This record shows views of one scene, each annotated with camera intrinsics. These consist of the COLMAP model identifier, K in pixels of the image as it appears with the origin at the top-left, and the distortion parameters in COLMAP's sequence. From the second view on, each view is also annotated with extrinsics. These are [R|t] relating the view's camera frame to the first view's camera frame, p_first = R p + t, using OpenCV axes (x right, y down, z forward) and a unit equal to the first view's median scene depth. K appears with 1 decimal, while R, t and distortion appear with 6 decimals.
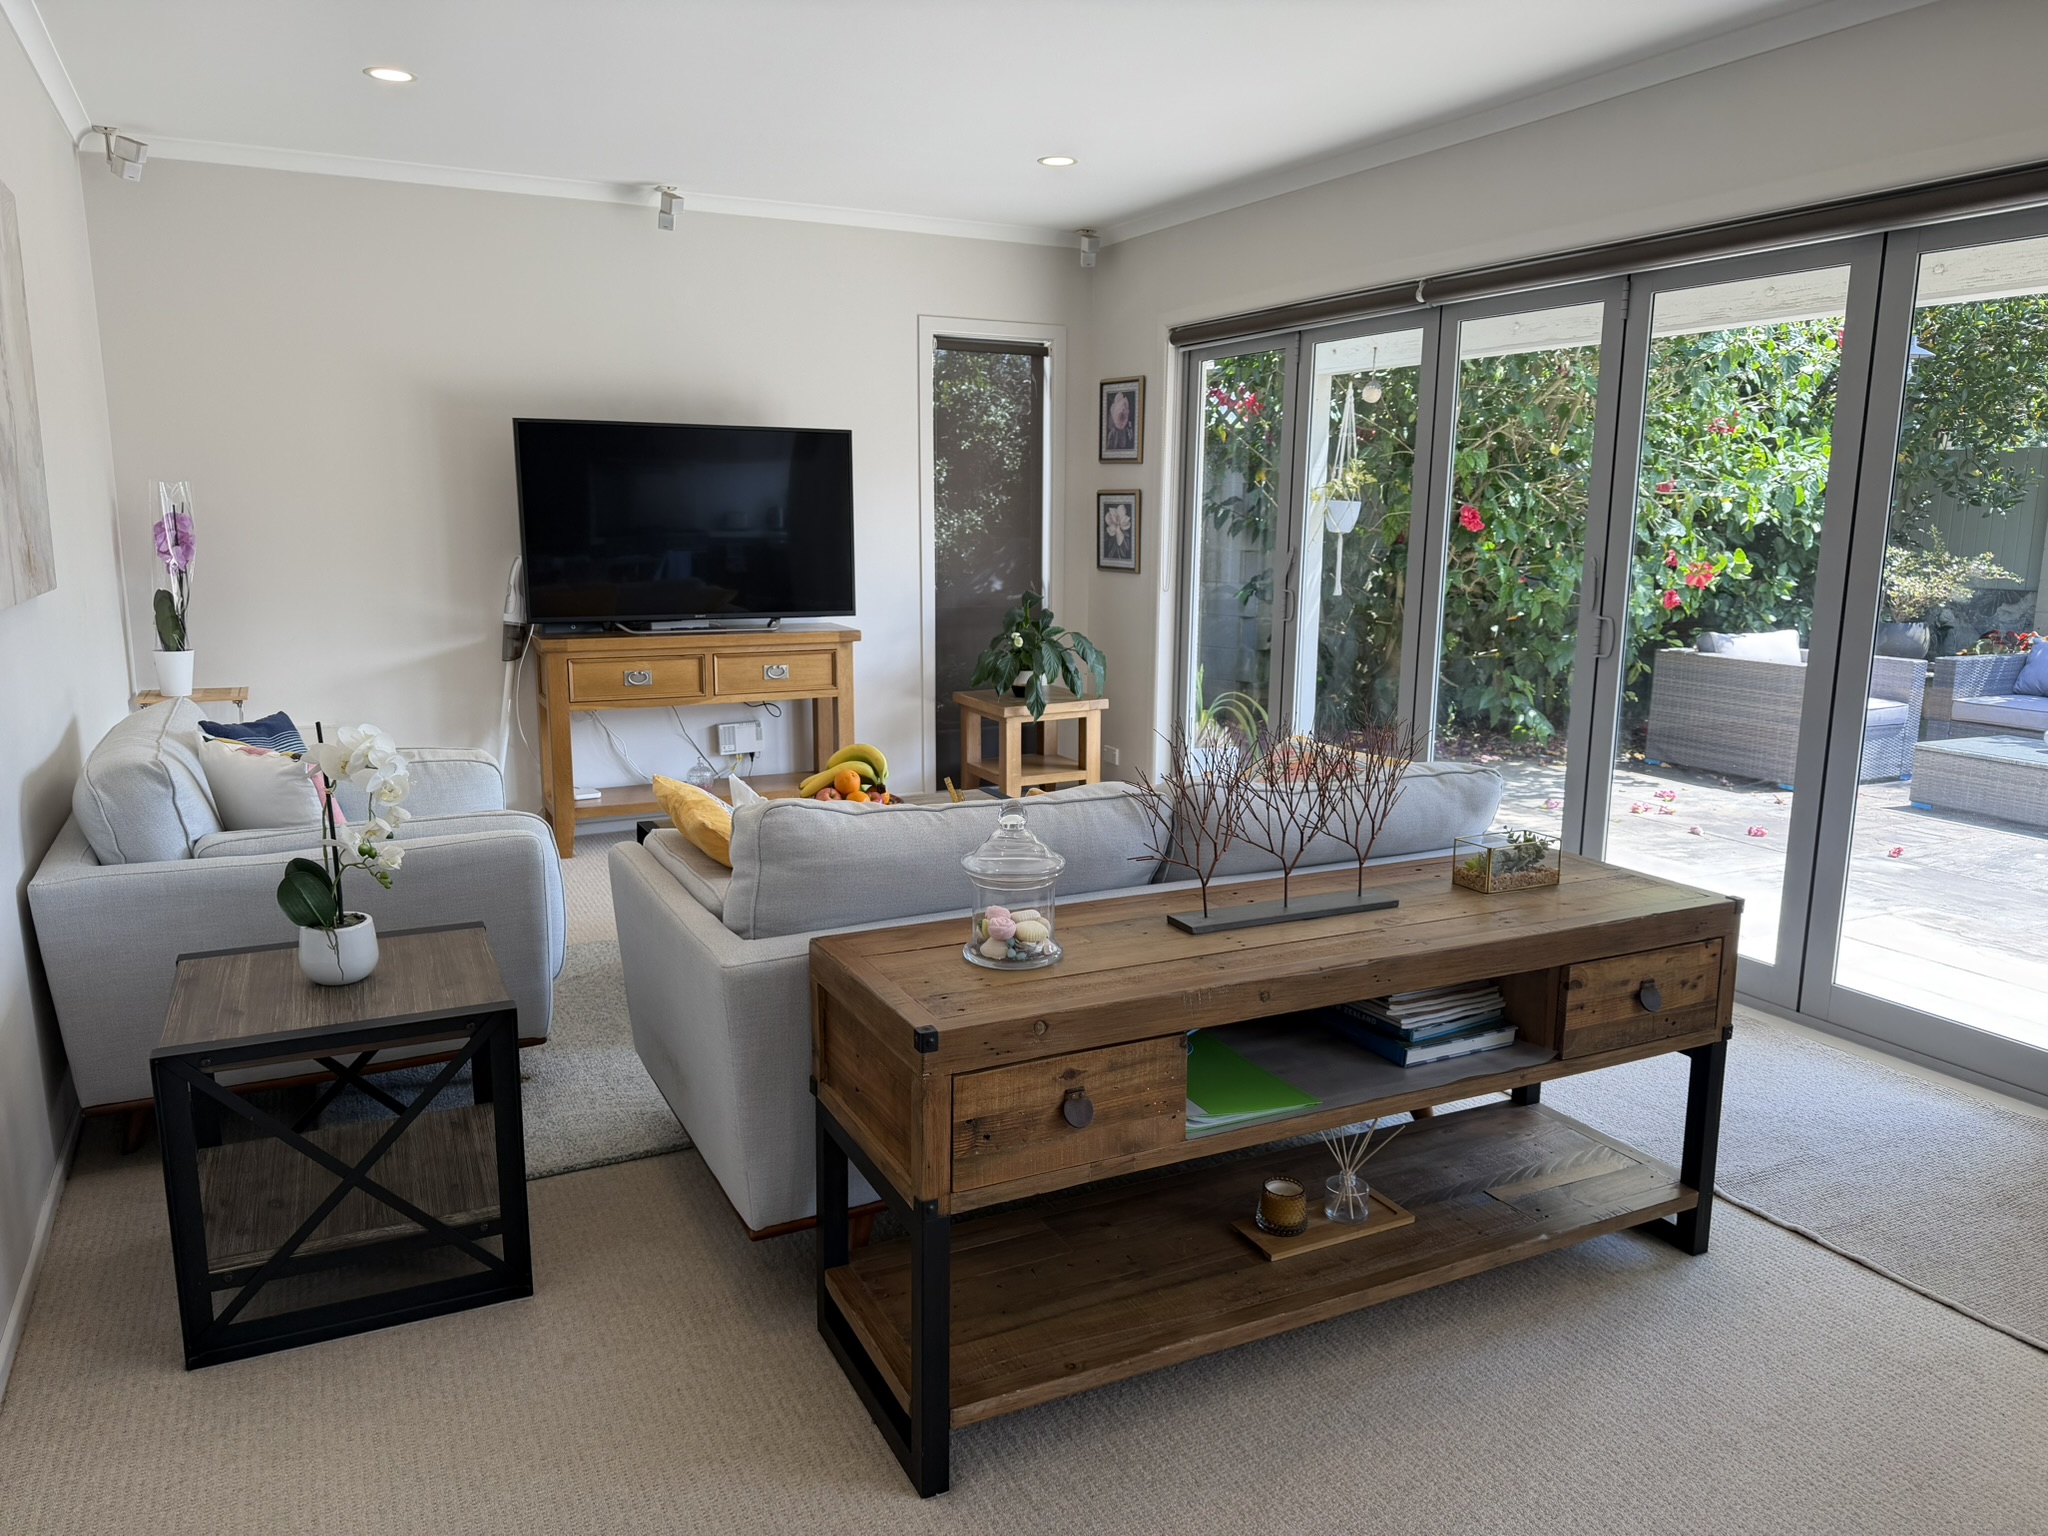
lens RADIAL K [[1440.3, 0, 1030.9], [0, 1440.3, 810.9], [0, 0, 1]] dist [0.077811, -0.104155]
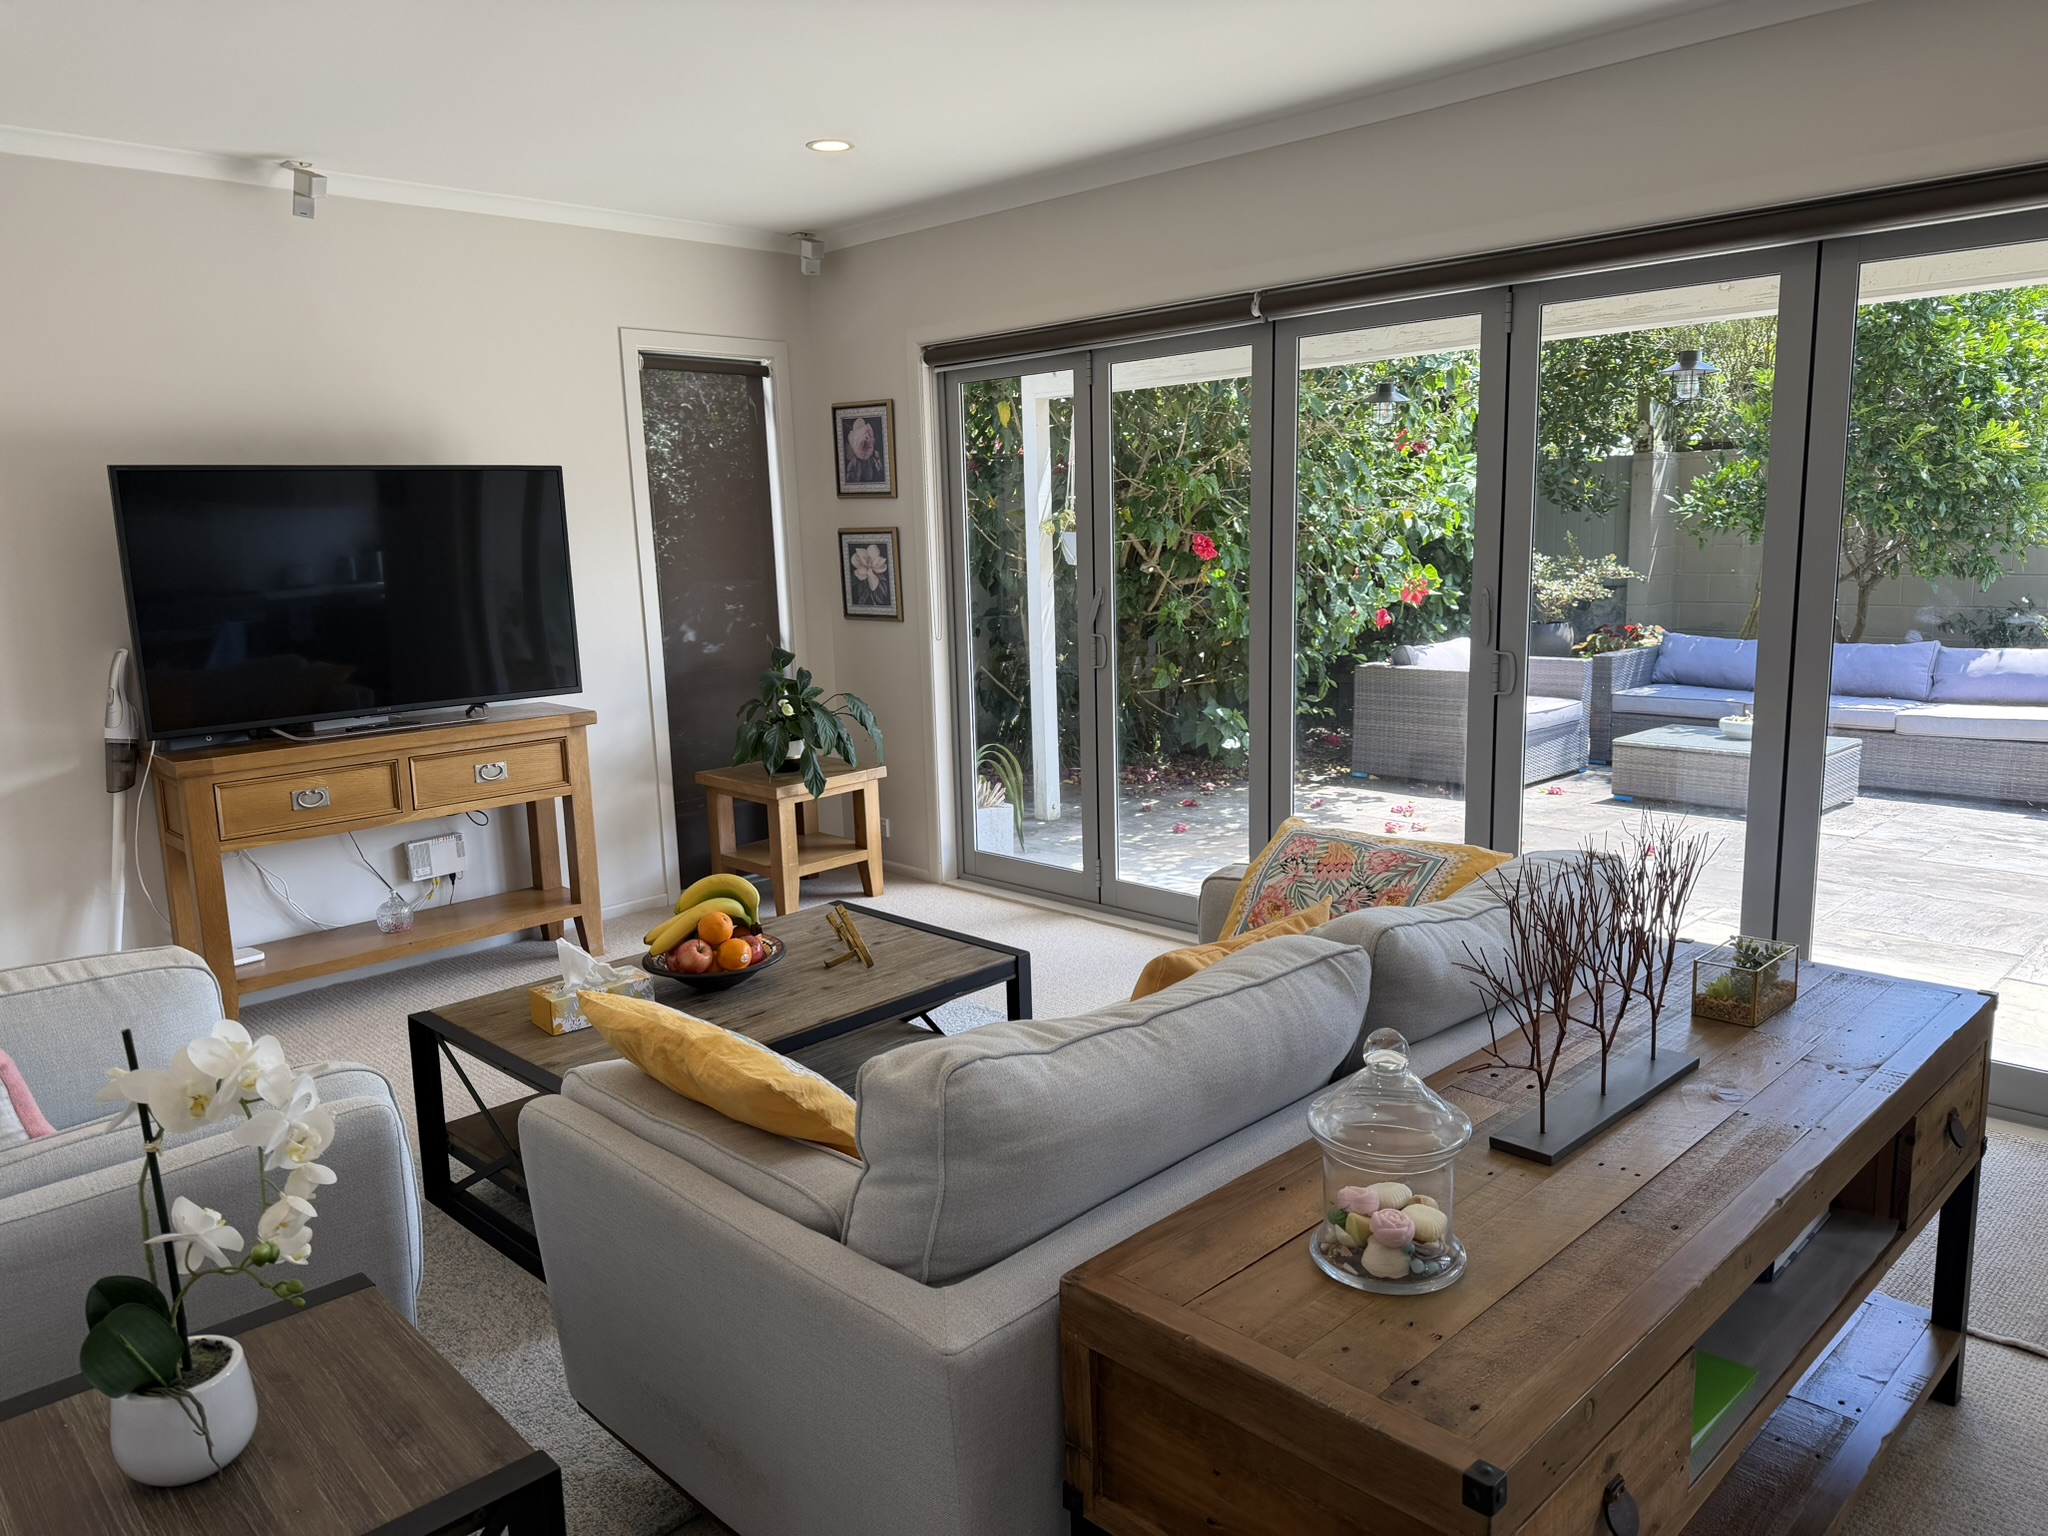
lens RADIAL K [[1439.3, 0, 1030.2], [0, 1439.3, 783.2], [0, 0, 1]] dist [0.117965, -0.168928]
pose [[0.950318, -0.088224, 0.298518, -0.124215], [0.097972, 0.995030, -0.017818, -0.043048], [-0.295462, 0.046180, 0.954238, 0.141155]]
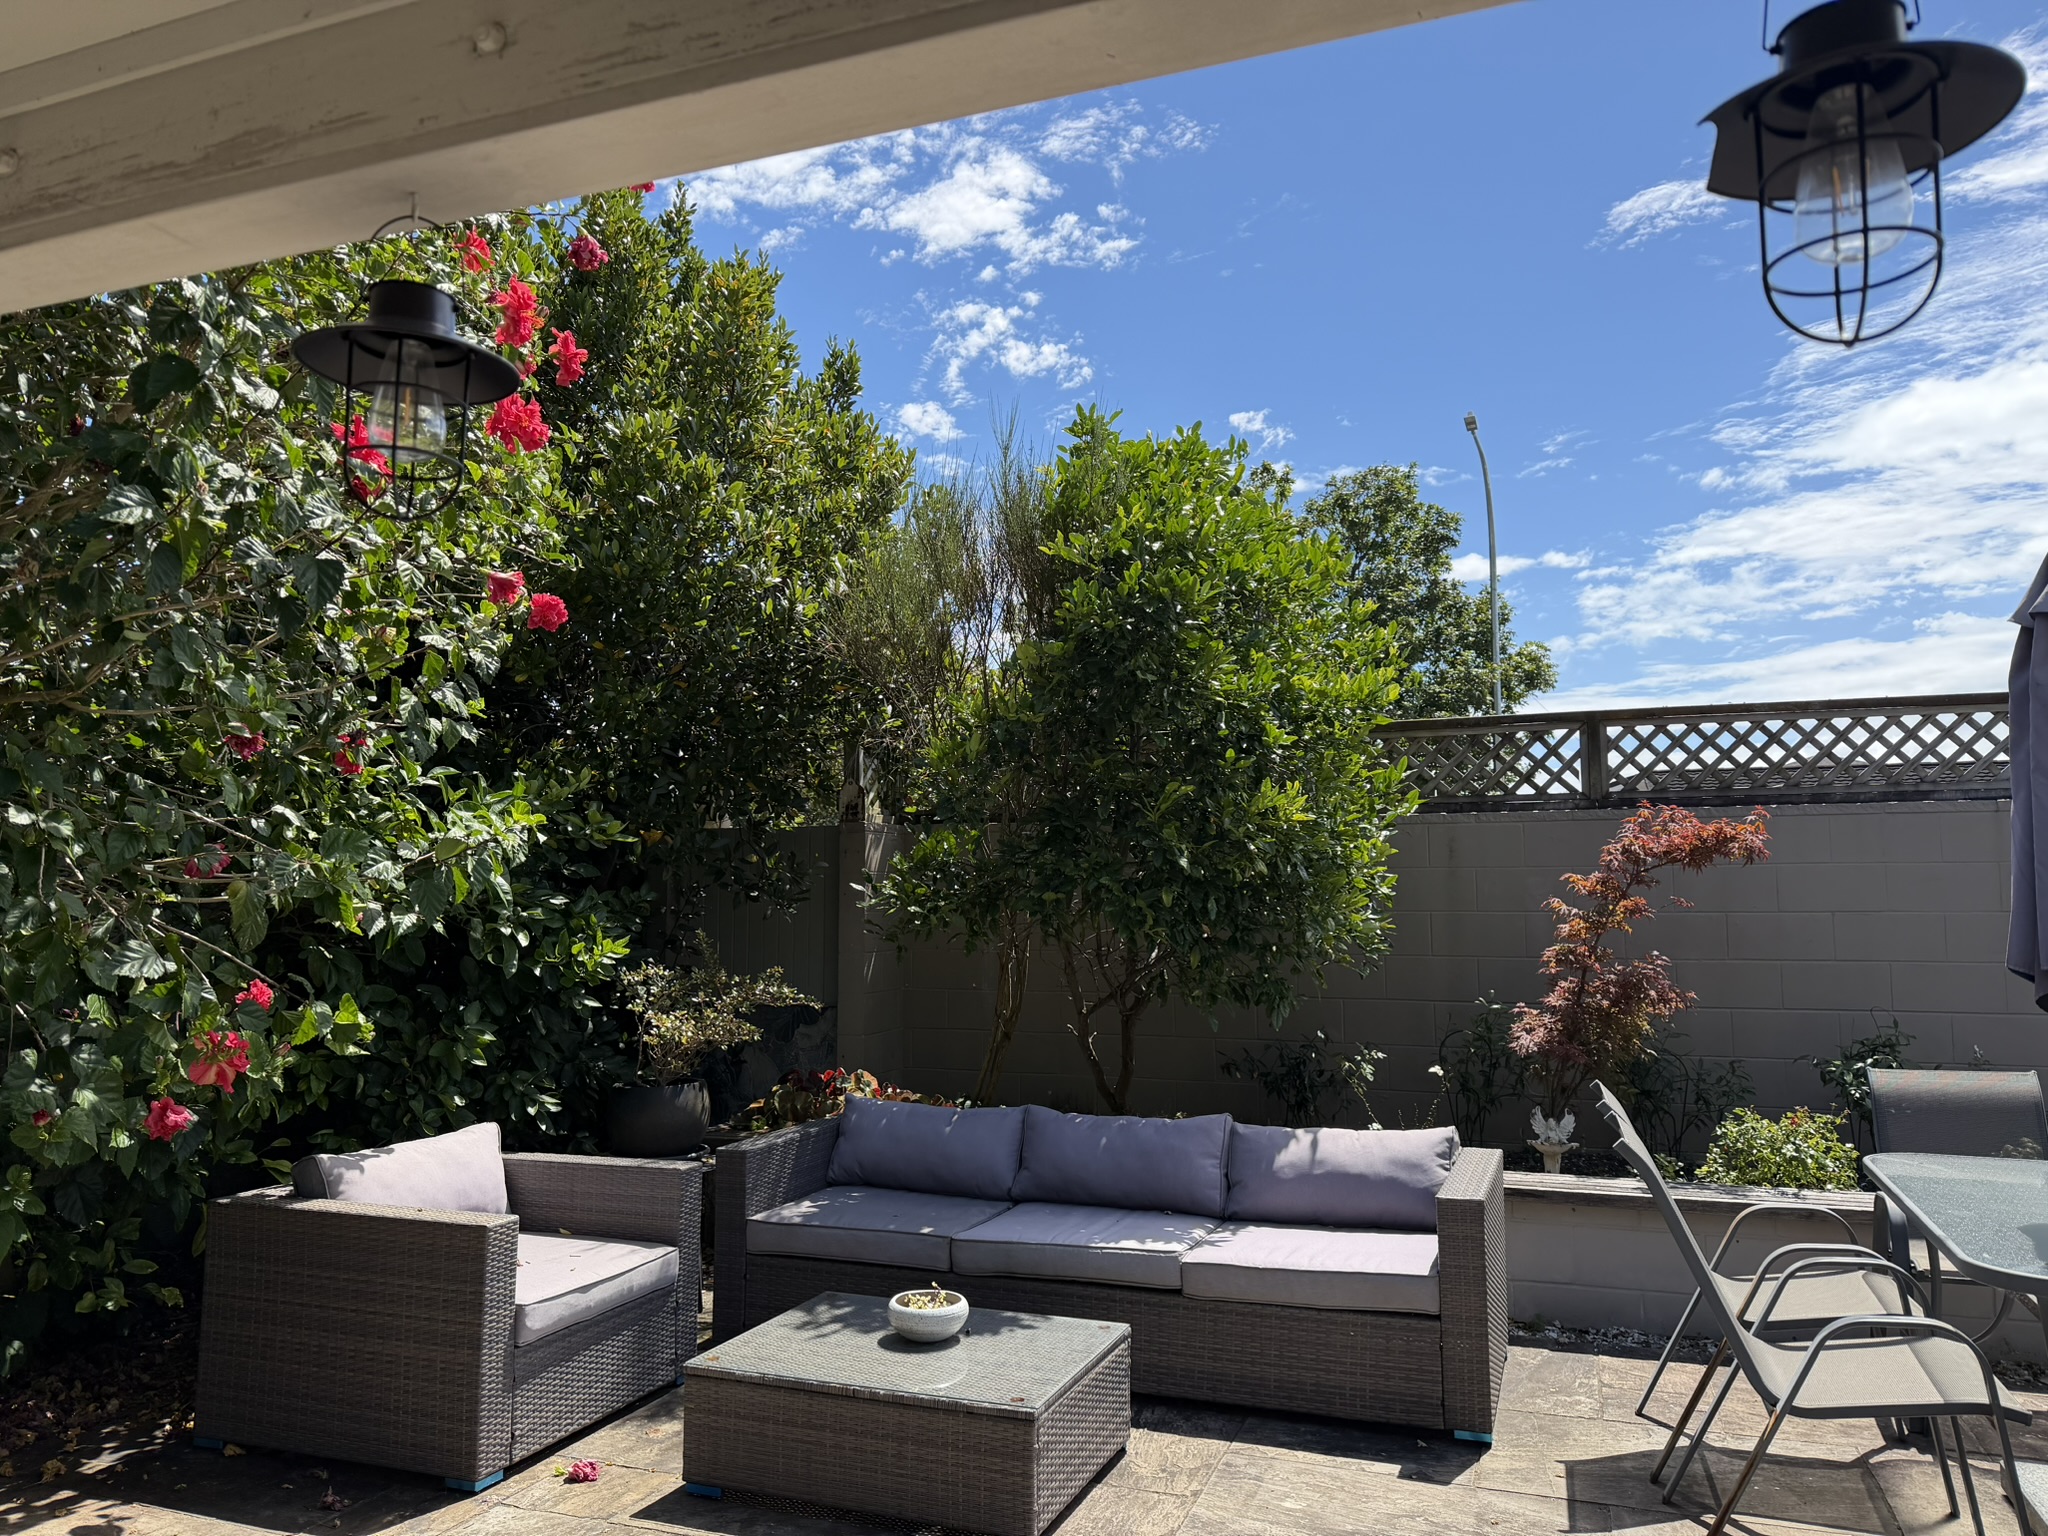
lens RADIAL K [[1405.6, 0, 1025.0], [0, 1405.6, 655.6], [0, 0, 1]] dist [-0.000352, -0.000365]
pose [[0.739213, 0.105314, 0.665187, 0.395019], [0.148663, 0.937817, -0.313685, -0.123329], [-0.656859, 0.330769, 0.677590, 0.586935]]
